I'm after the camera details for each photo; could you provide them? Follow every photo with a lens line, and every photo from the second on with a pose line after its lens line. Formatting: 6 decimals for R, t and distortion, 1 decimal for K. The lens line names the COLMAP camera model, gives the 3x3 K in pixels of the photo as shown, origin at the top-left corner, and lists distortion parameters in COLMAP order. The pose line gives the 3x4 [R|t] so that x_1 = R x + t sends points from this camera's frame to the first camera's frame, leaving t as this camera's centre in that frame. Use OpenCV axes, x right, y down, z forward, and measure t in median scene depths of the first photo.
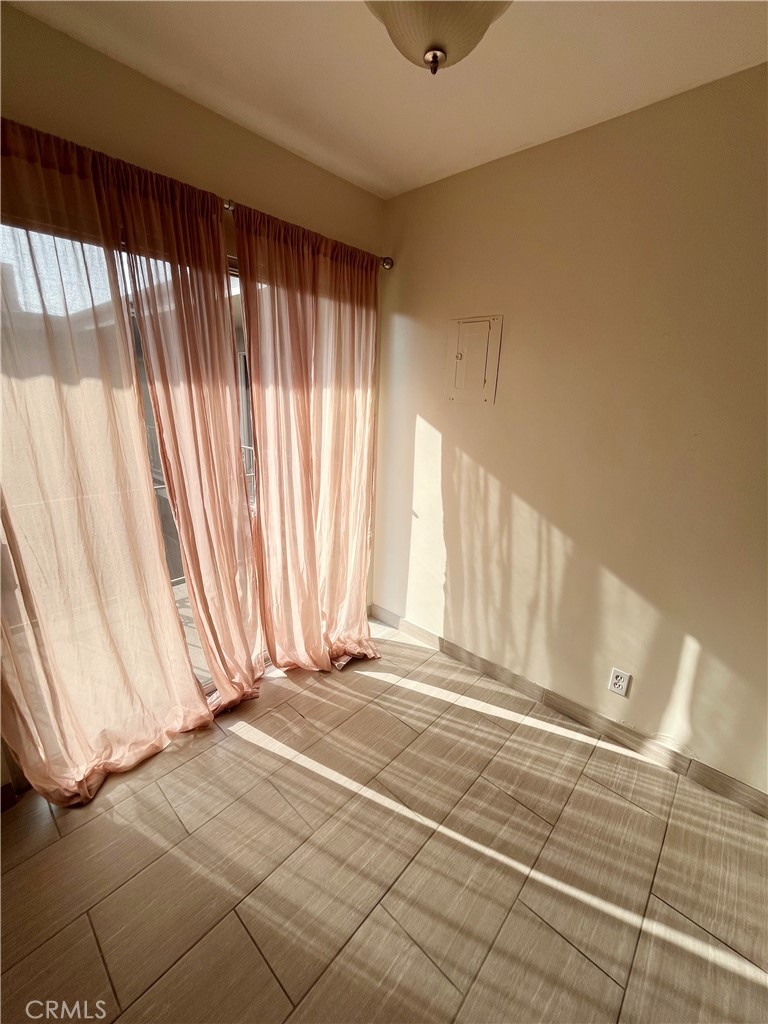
lens RADIAL K [[410.6, 0, 384.0], [0, 410.6, 512.0], [0, 0, 1]] dist [-0.002992, 0.000160]
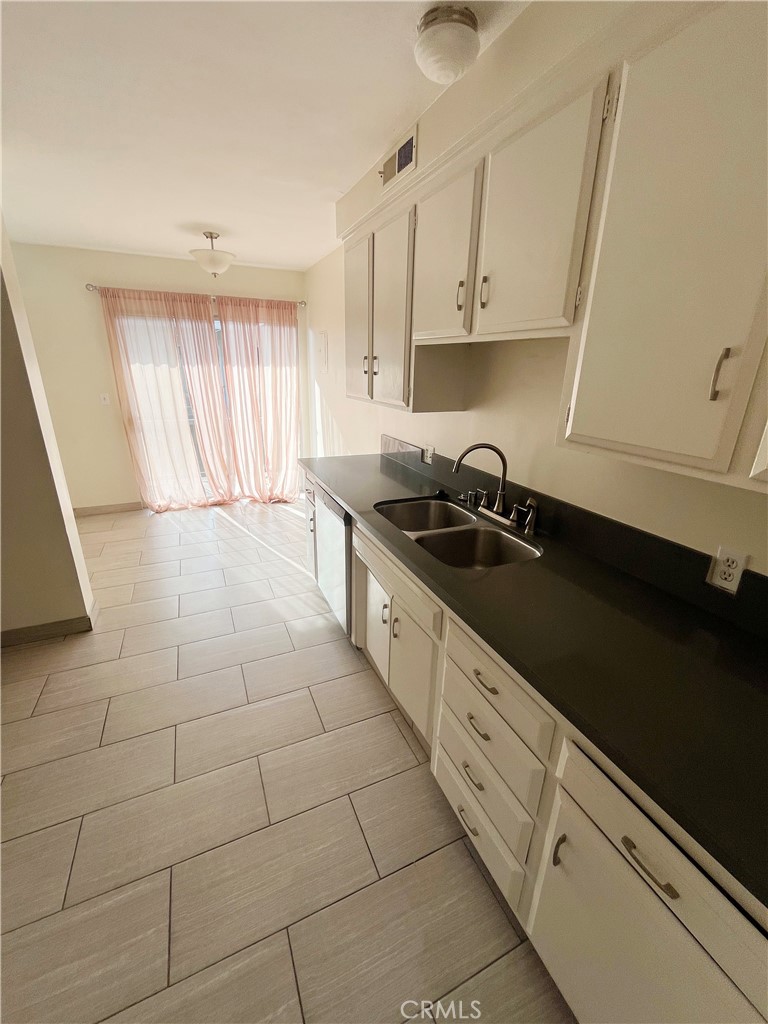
lens RADIAL K [[410.6, 0, 384.0], [0, 410.6, 512.0], [0, 0, 1]] dist [-0.002992, 0.000160]
pose [[0.922863, 0.128465, -0.363072, 1.462169], [-0.106366, 0.991079, 0.080308, 0.244641], [0.370149, -0.035494, 0.928294, -0.902739]]
